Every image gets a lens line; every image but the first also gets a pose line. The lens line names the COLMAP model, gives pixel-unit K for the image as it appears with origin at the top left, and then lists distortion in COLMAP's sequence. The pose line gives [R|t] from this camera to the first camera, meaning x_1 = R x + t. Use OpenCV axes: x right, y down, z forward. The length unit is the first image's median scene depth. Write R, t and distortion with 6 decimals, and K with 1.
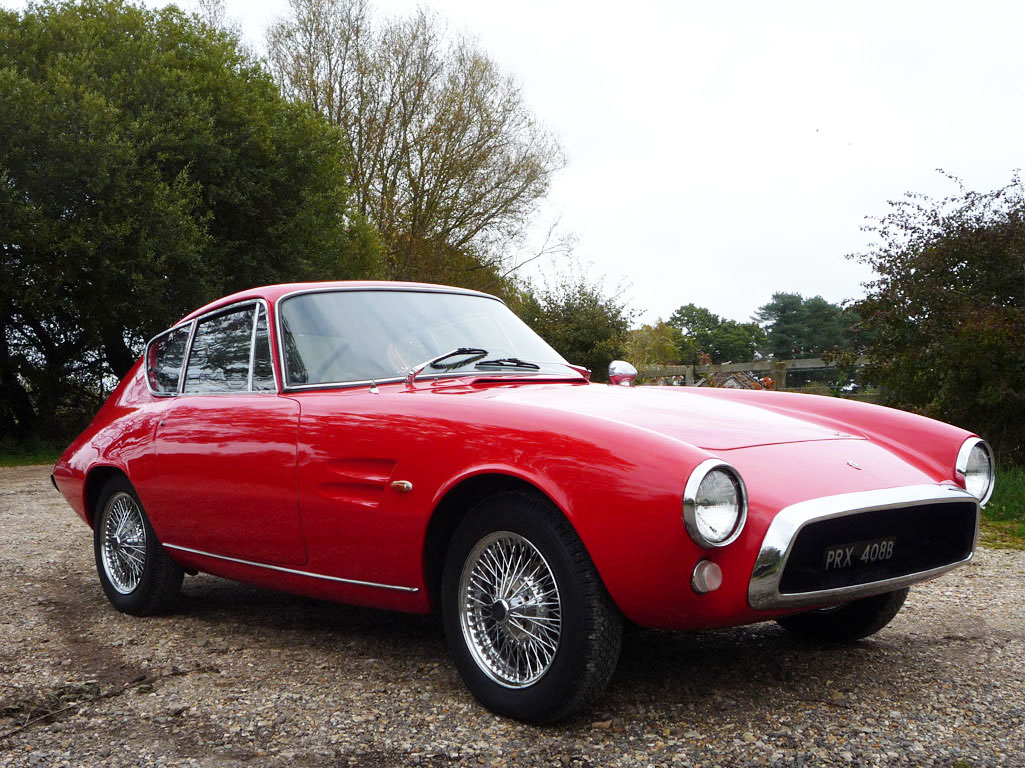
lens RADIAL K [[1284.3, 0, 516.2], [0, 1284.3, 381.1], [0, 0, 1]] dist [-0.054926, 0.000000]
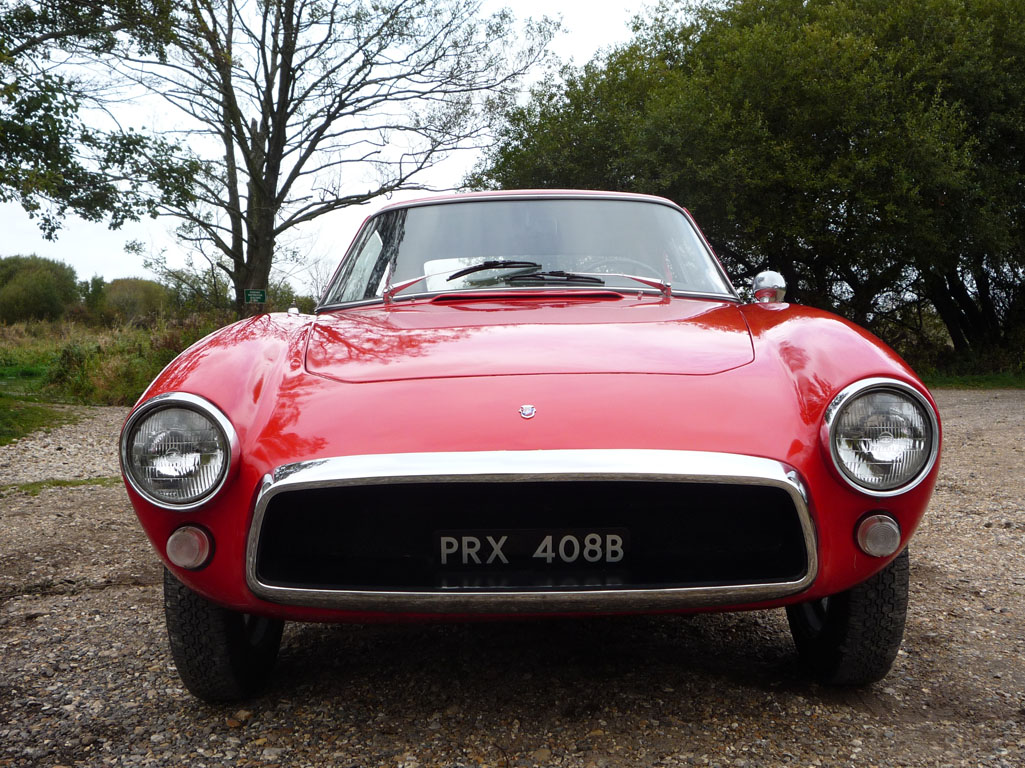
lens RADIAL K [[1177.0, 0, 511.8], [0, 1177.0, 384.6], [0, 0, 1]] dist [-0.024310, 0.000000]
pose [[0.735477, 0.028333, -0.676957, 0.597994], [0.012218, 0.998408, 0.055061, 0.016207], [0.677439, -0.048767, 0.733960, 0.495858]]
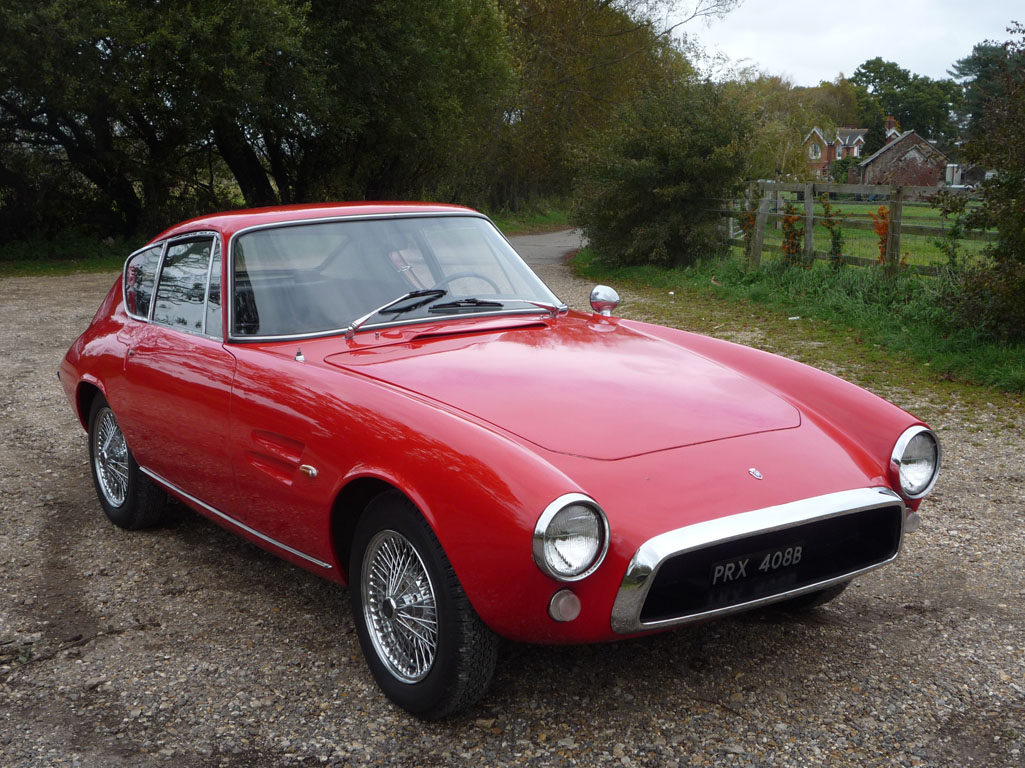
lens RADIAL K [[1387.2, 0, 507.7], [0, 1387.2, 383.3], [0, 0, 1]] dist [-0.055276, 0.000000]
pose [[0.992051, 0.021547, -0.123975, 0.185831], [0.000375, 0.984719, 0.174151, -0.163812], [0.125833, -0.172814, 0.976884, -0.024710]]
